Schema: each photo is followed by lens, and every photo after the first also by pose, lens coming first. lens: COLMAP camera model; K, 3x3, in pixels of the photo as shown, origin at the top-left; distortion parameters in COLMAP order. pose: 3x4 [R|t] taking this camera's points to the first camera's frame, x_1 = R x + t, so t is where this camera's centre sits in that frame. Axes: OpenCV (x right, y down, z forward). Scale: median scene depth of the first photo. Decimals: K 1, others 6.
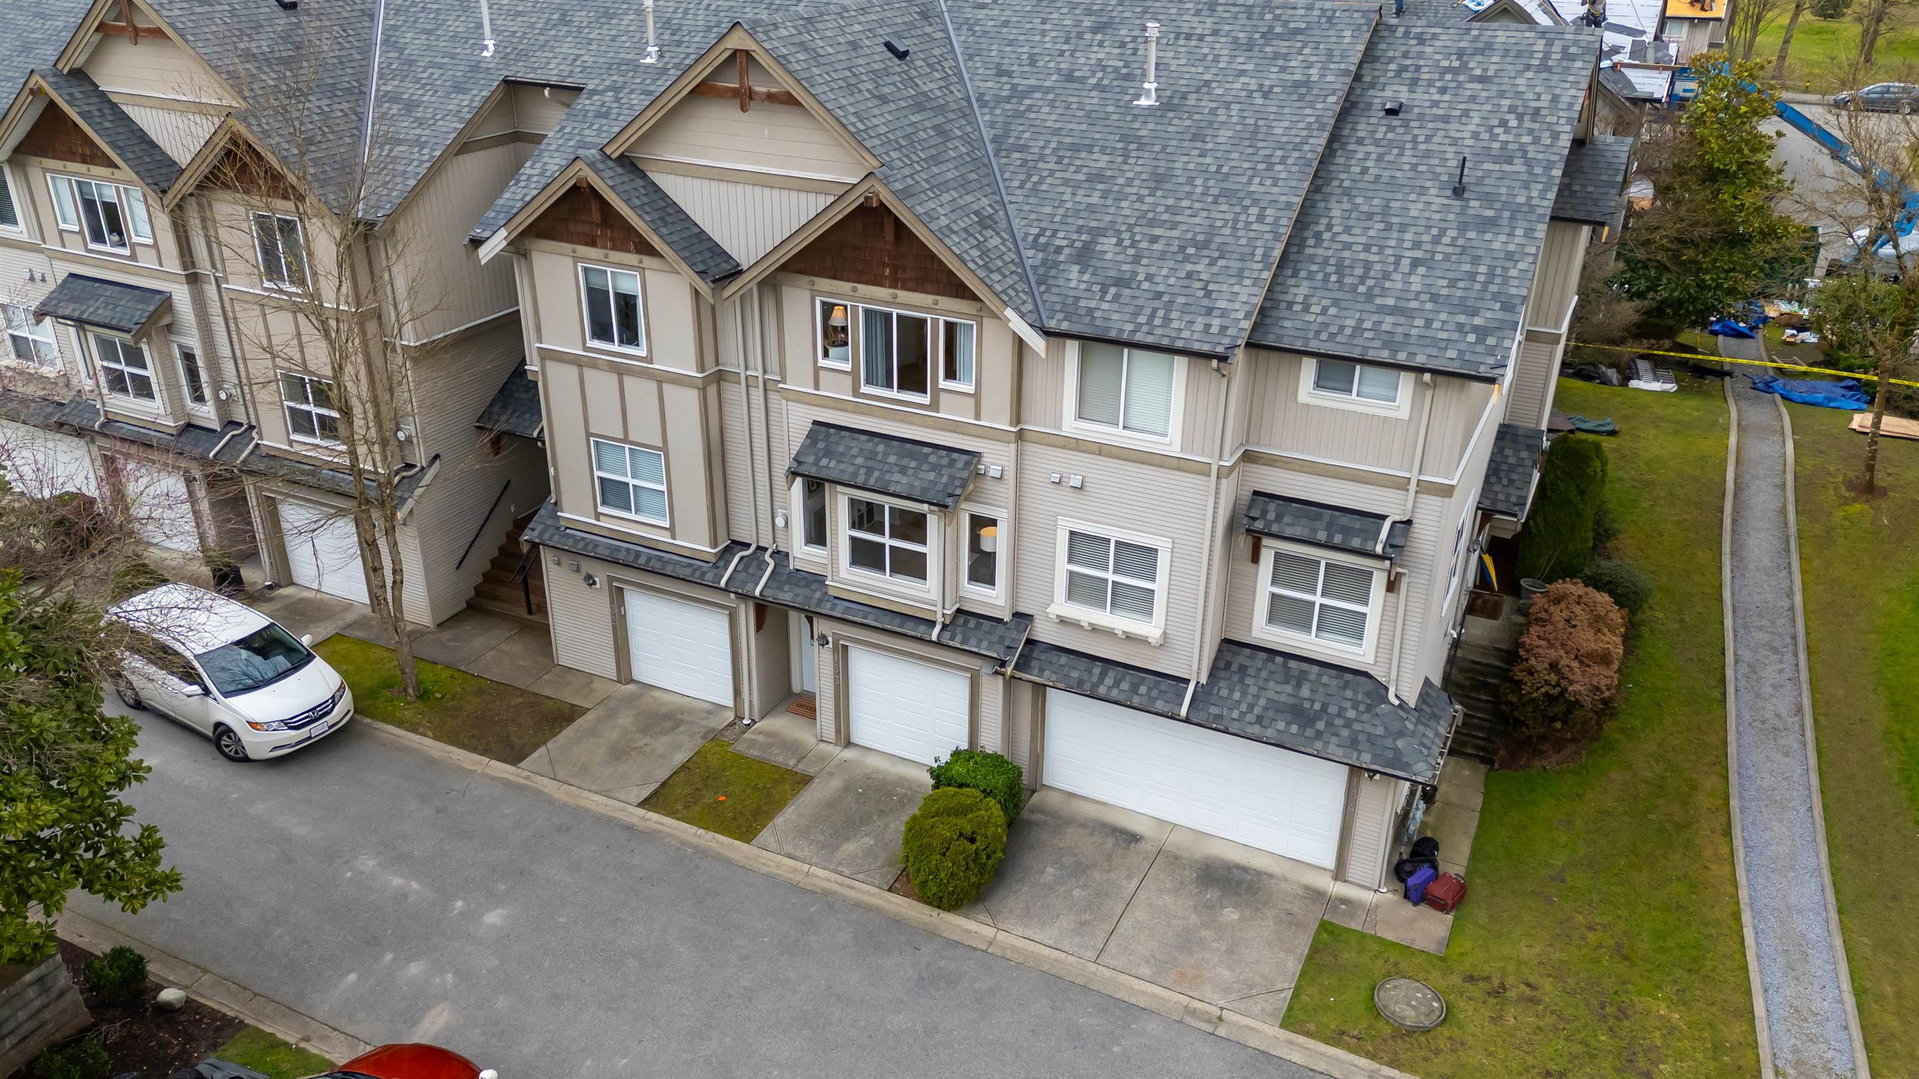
lens RADIAL K [[1415.1, 0, 949.2], [0, 1415.1, 531.0], [0, 0, 1]] dist [0.042716, -0.002261]
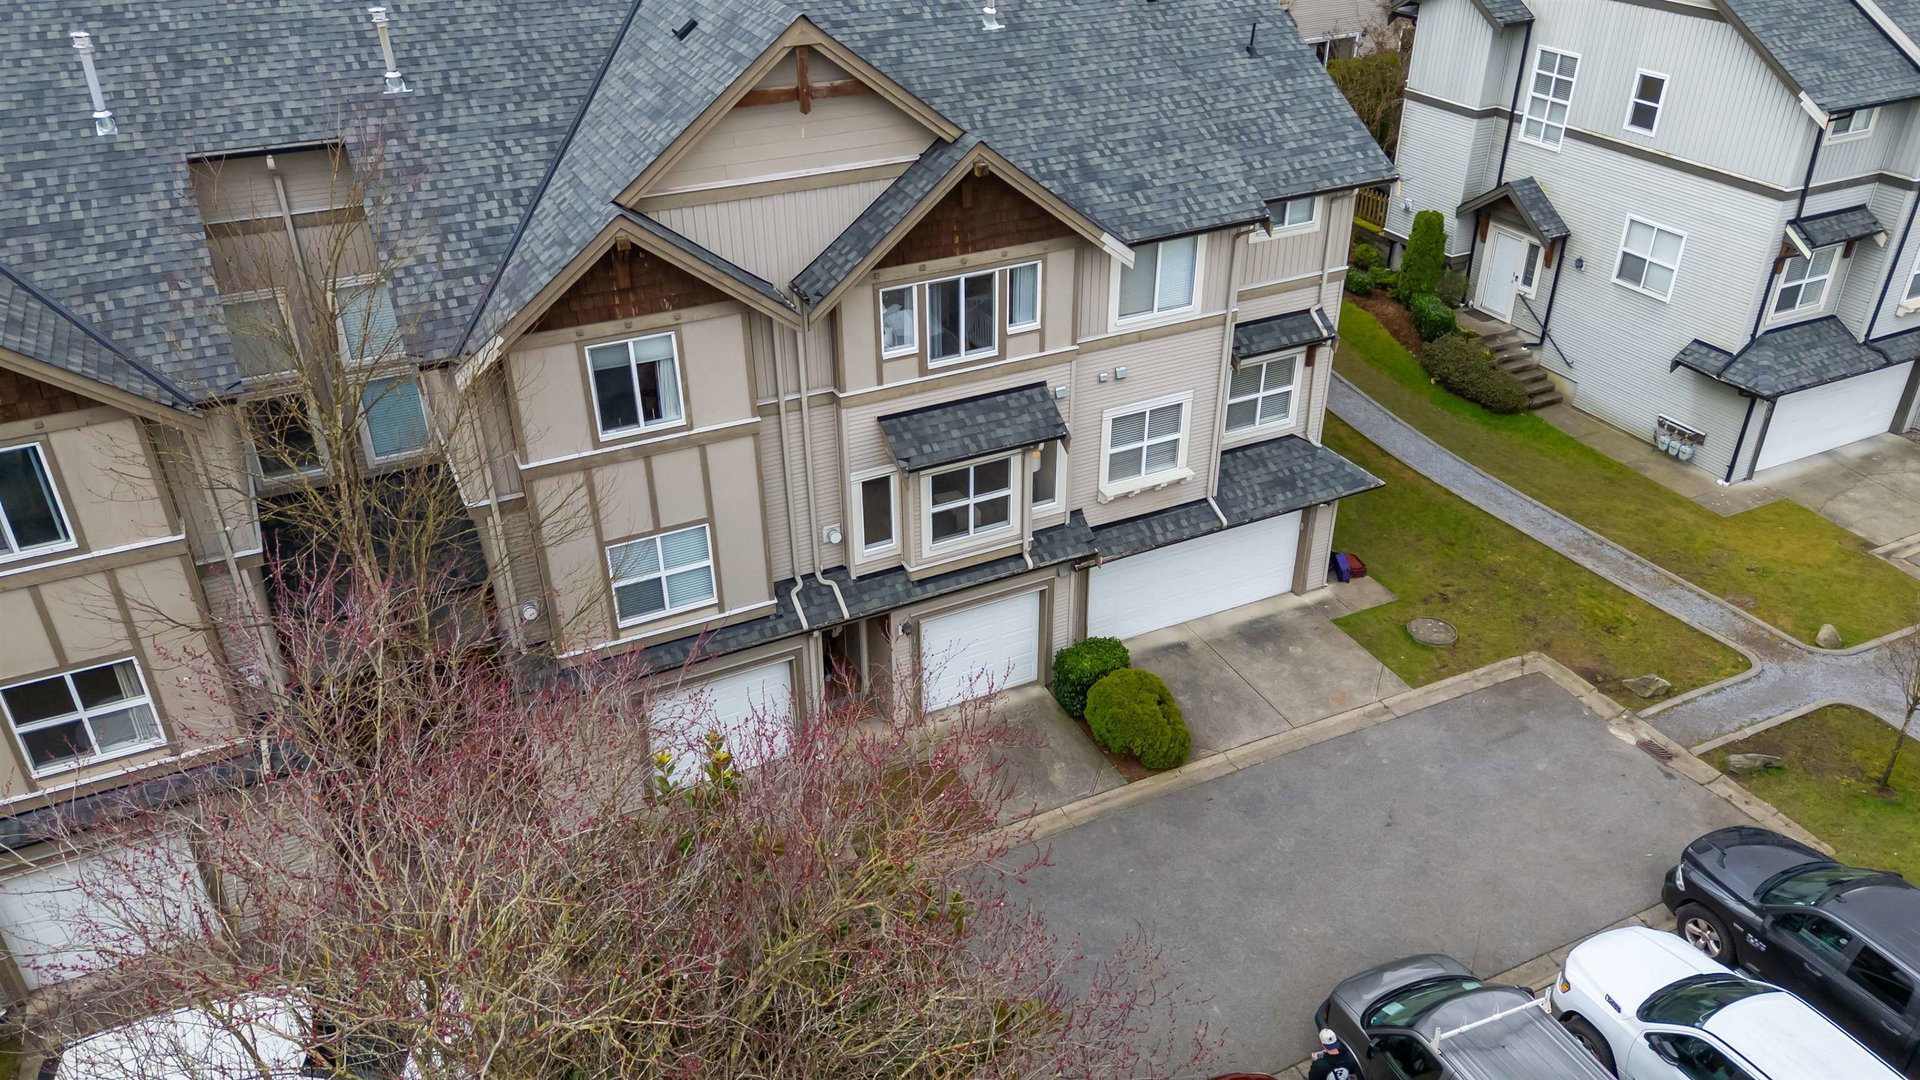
lens RADIAL K [[1415.8, 0, 944.5], [0, 1415.8, 547.9], [0, 0, 1]] dist [0.042716, -0.002261]
pose [[0.618131, -0.419029, 0.665078, -0.759026], [0.353332, 0.903895, 0.241103, -0.217803], [-0.702190, 0.085960, 0.706781, 0.302148]]
